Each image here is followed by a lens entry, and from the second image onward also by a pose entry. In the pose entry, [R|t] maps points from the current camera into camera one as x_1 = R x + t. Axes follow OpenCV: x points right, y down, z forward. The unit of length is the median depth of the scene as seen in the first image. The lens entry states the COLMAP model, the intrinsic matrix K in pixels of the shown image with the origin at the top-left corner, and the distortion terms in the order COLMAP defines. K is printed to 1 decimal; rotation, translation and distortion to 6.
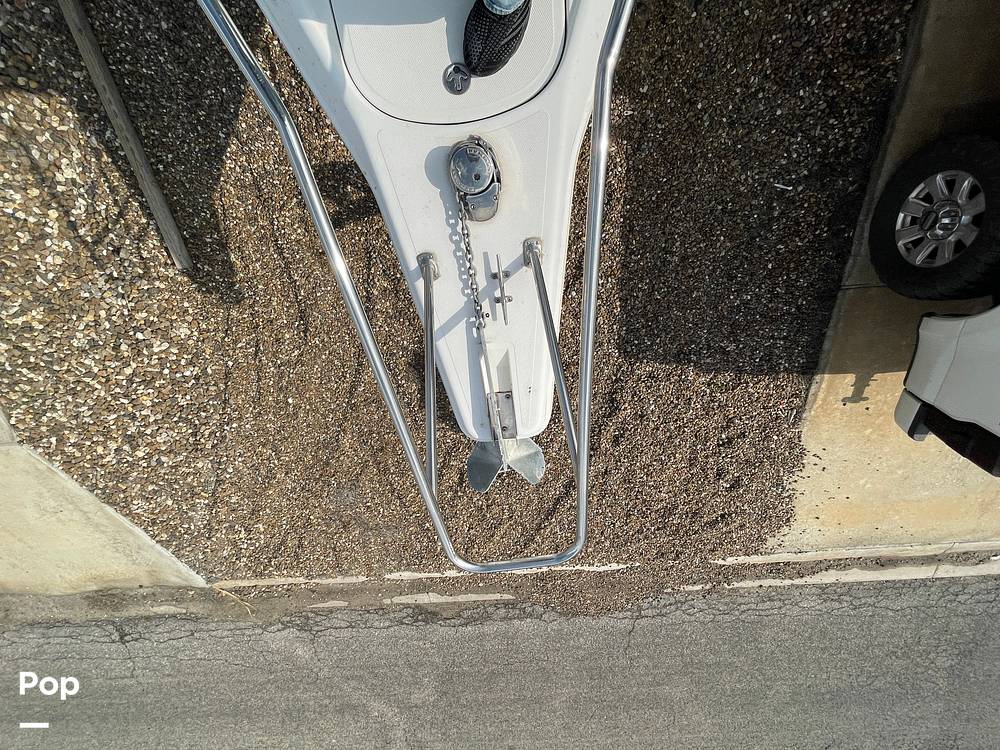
lens RADIAL K [[433.8, 0, 504.2], [0, 433.8, 370.7], [0, 0, 1]] dist [-0.008912, 0.005416]
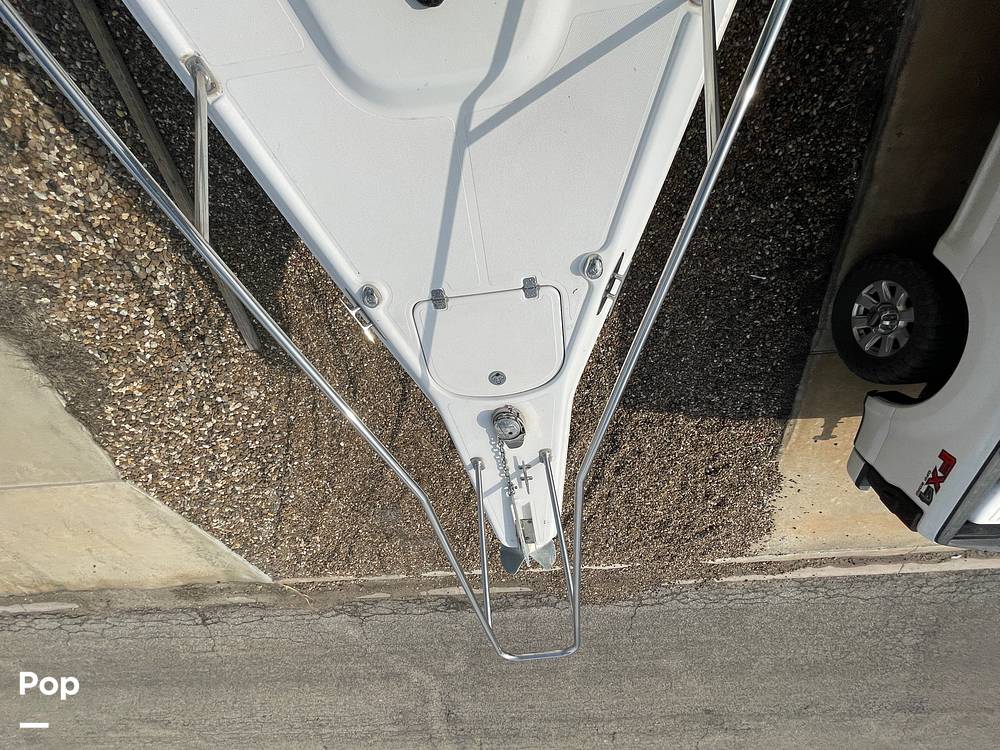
lens RADIAL K [[433.8, 0, 504.2], [0, 433.8, 370.7], [0, 0, 1]] dist [-0.008912, 0.005416]
pose [[0.999407, -0.018286, -0.029166, -0.009238], [0.020558, 0.996613, 0.079624, -0.220952], [0.027611, -0.080177, 0.996398, -0.162981]]
